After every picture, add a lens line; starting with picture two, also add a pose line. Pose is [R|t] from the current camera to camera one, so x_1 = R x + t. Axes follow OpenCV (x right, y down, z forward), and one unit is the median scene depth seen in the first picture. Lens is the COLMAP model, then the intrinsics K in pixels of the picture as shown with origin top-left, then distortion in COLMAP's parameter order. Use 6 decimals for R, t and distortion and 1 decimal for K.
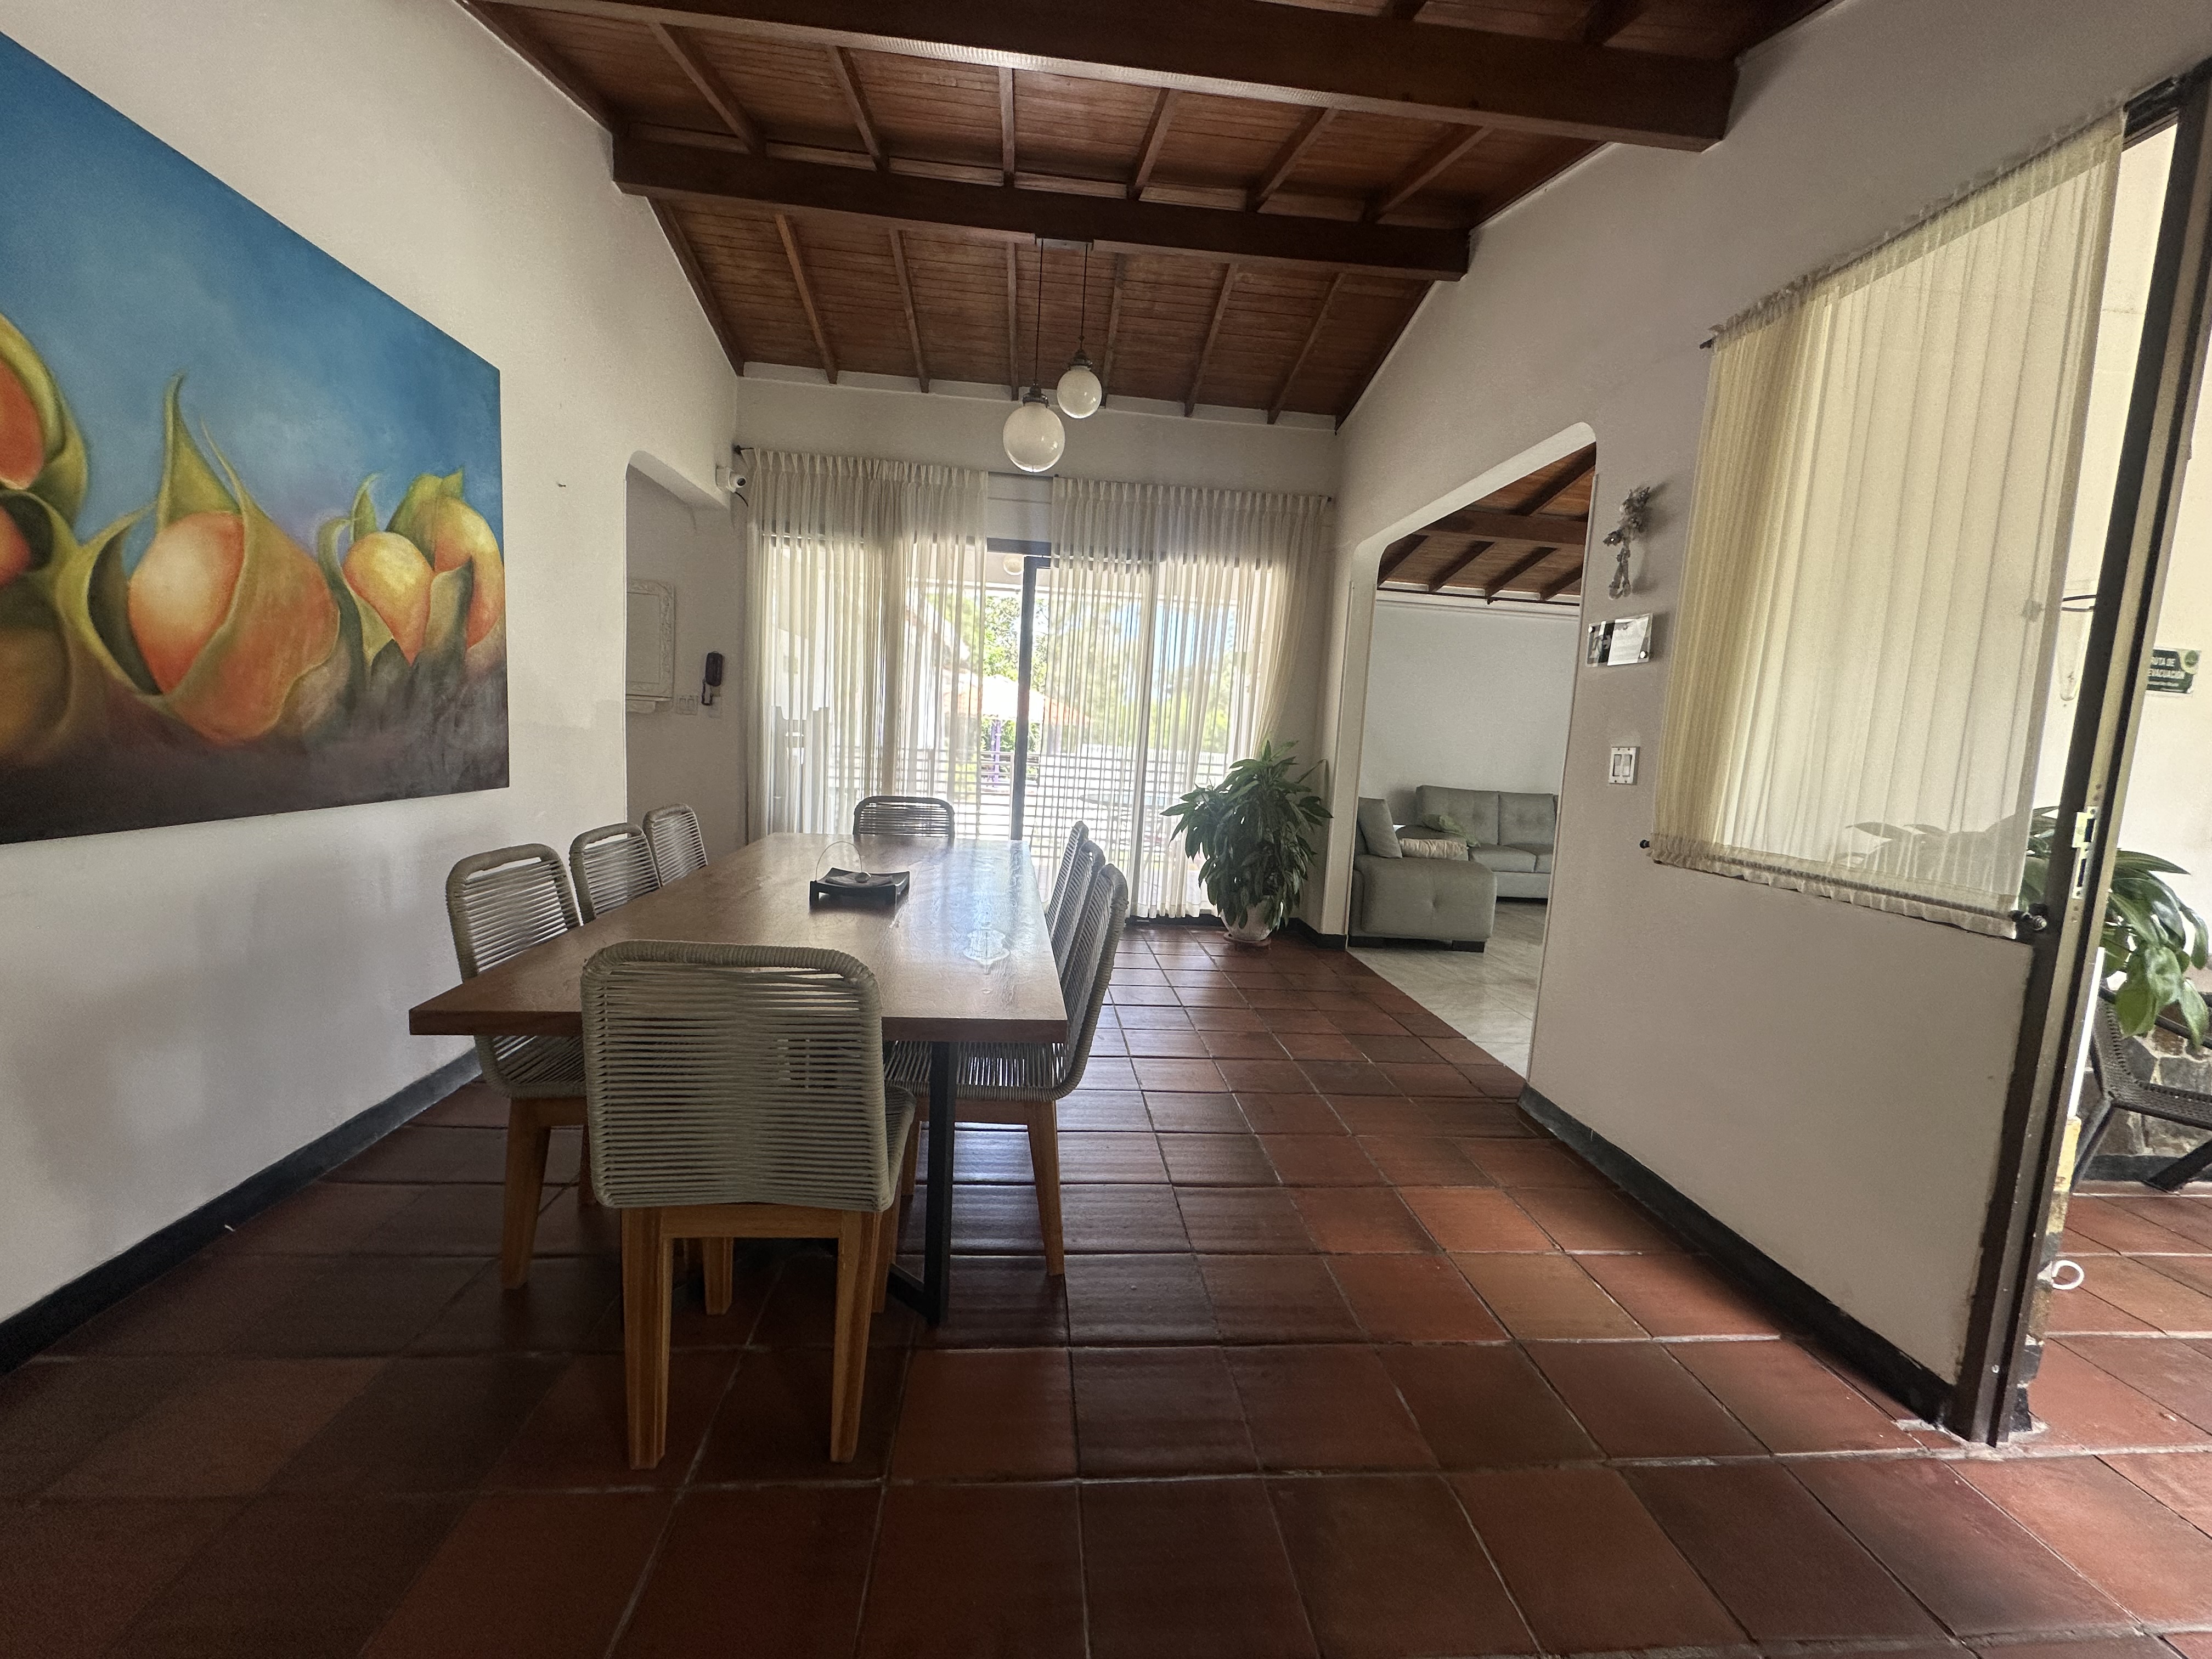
lens RADIAL K [[884.0, 0, 1106.0], [0, 884.0, 829.5], [0, 0, 1]] dist [-0.006607, 0.003443]
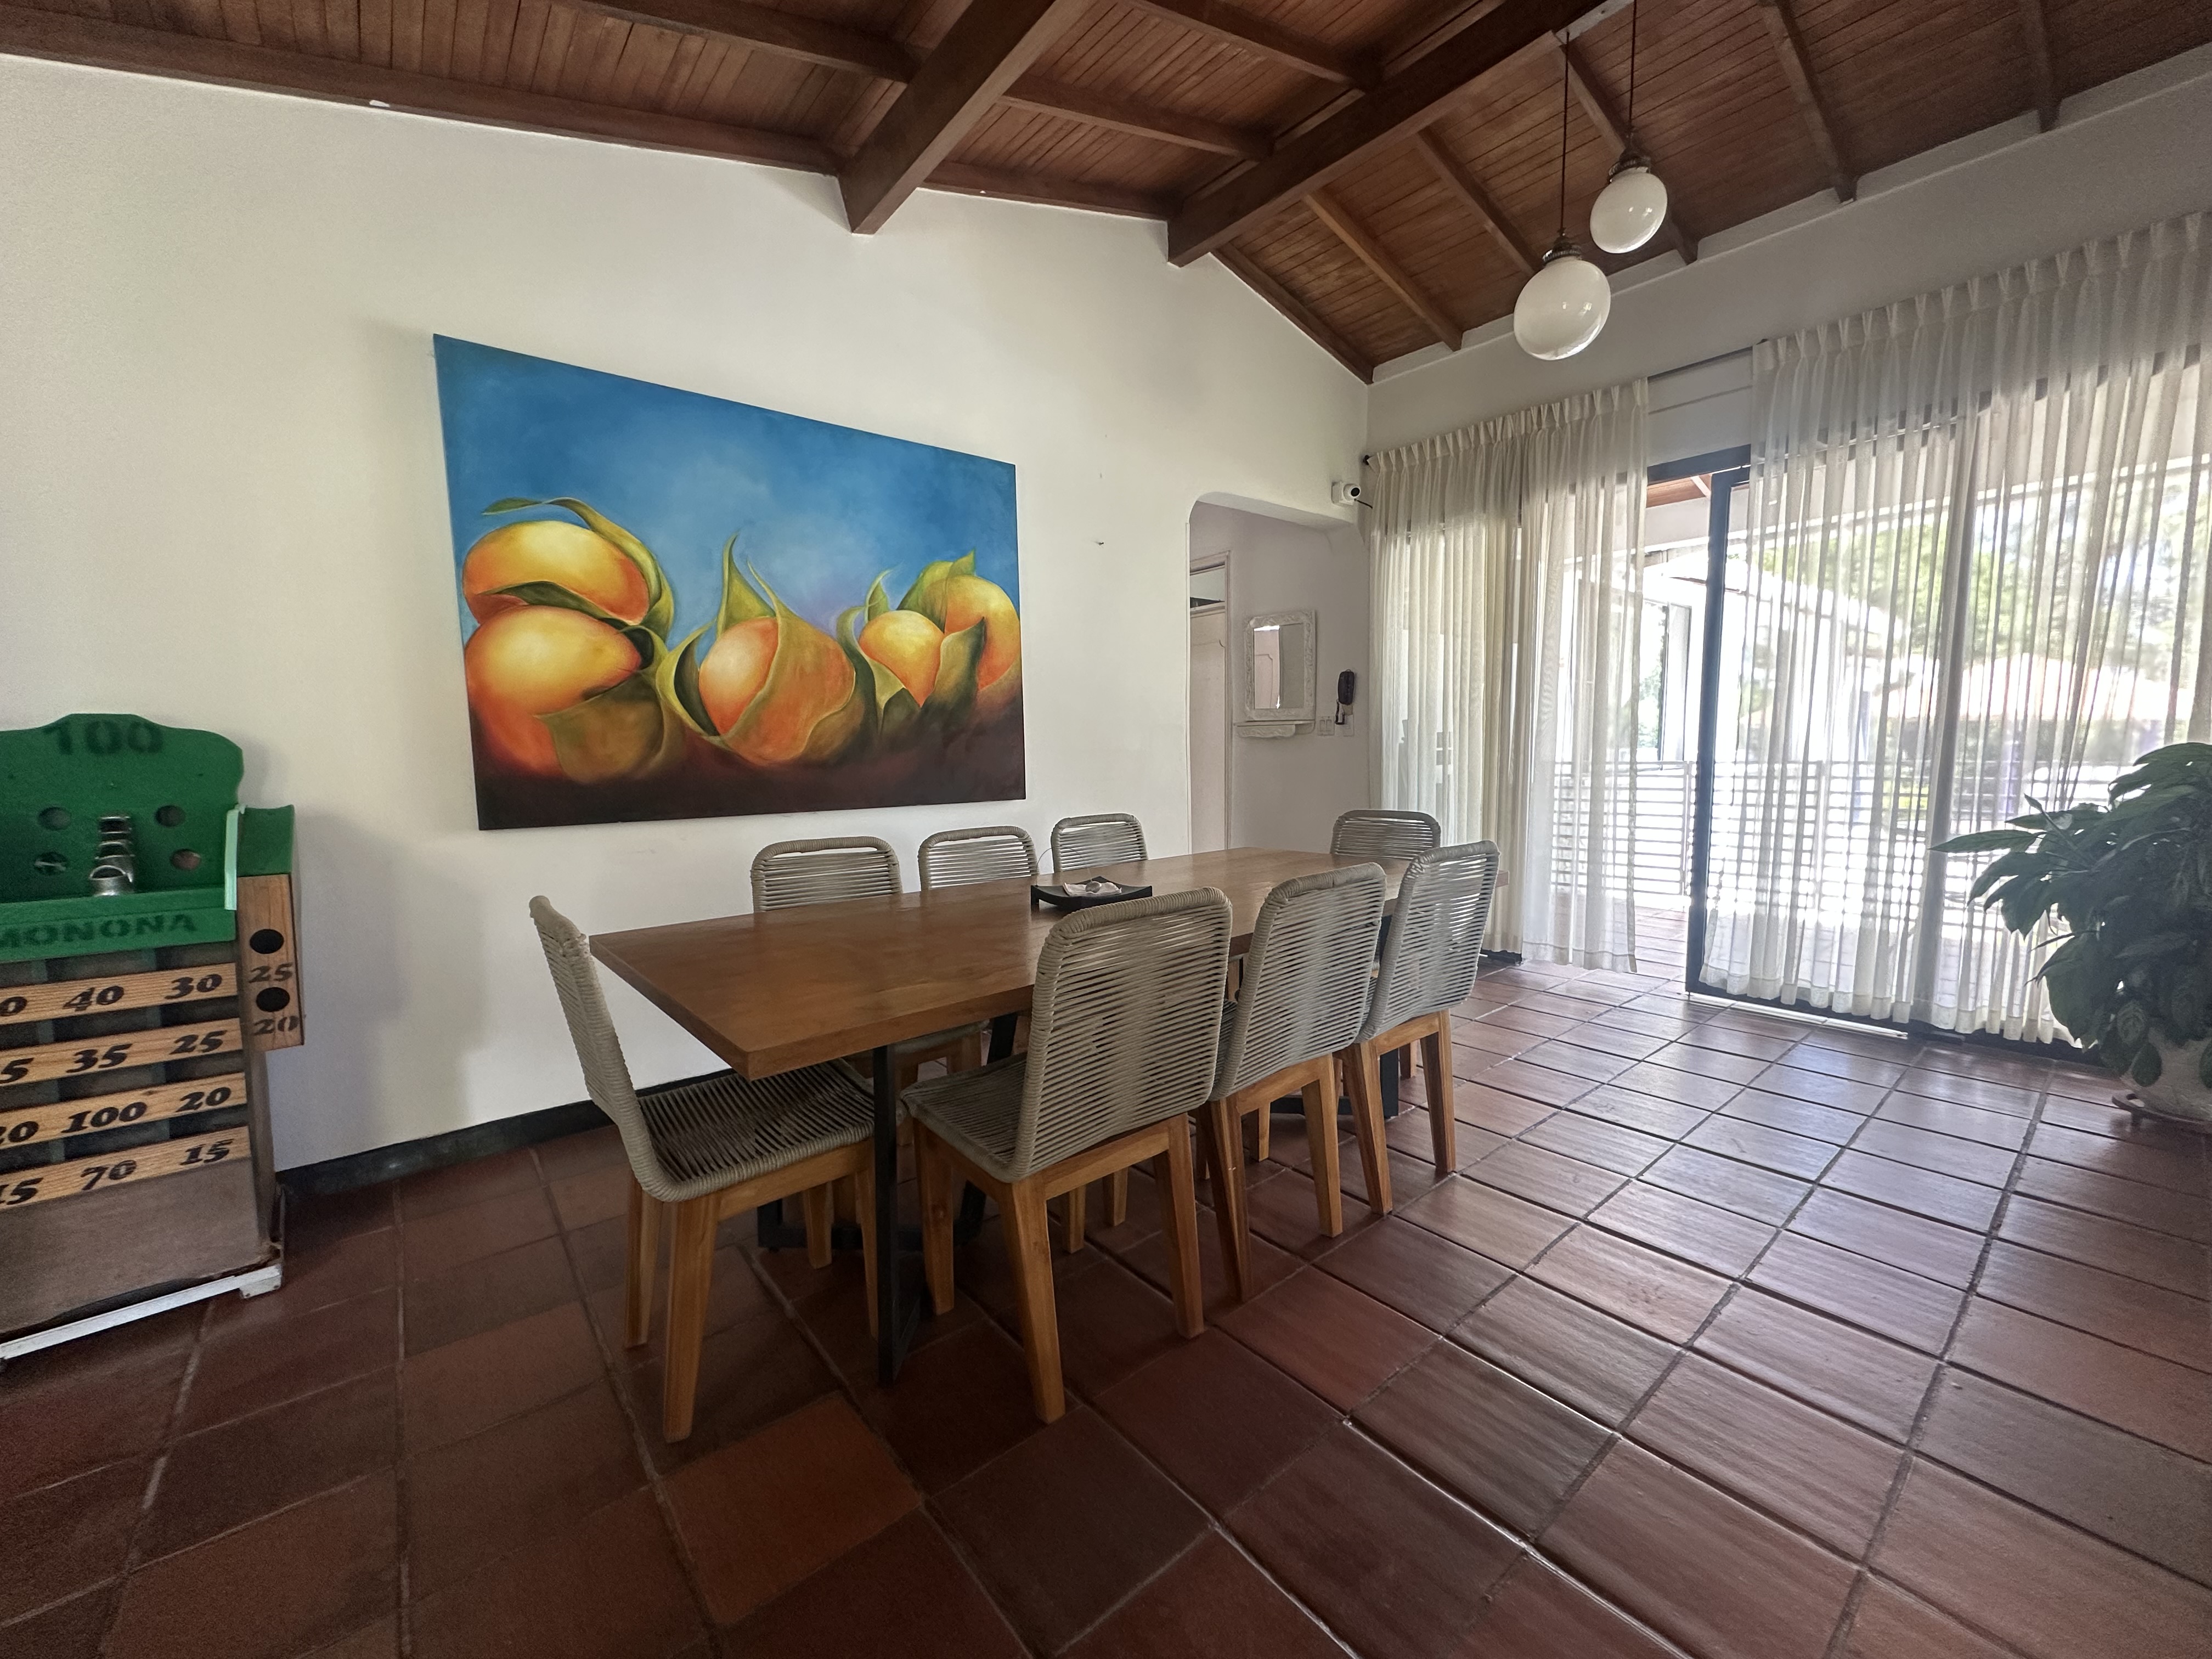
lens RADIAL K [[884.0, 0, 1106.0], [0, 884.0, 829.5], [0, 0, 1]] dist [-0.006607, 0.003443]
pose [[0.560378, 0.017621, -0.828050, 0.466430], [-0.048137, 0.998777, -0.011322, 0.003347], [0.826837, 0.046205, 0.560540, 0.466686]]
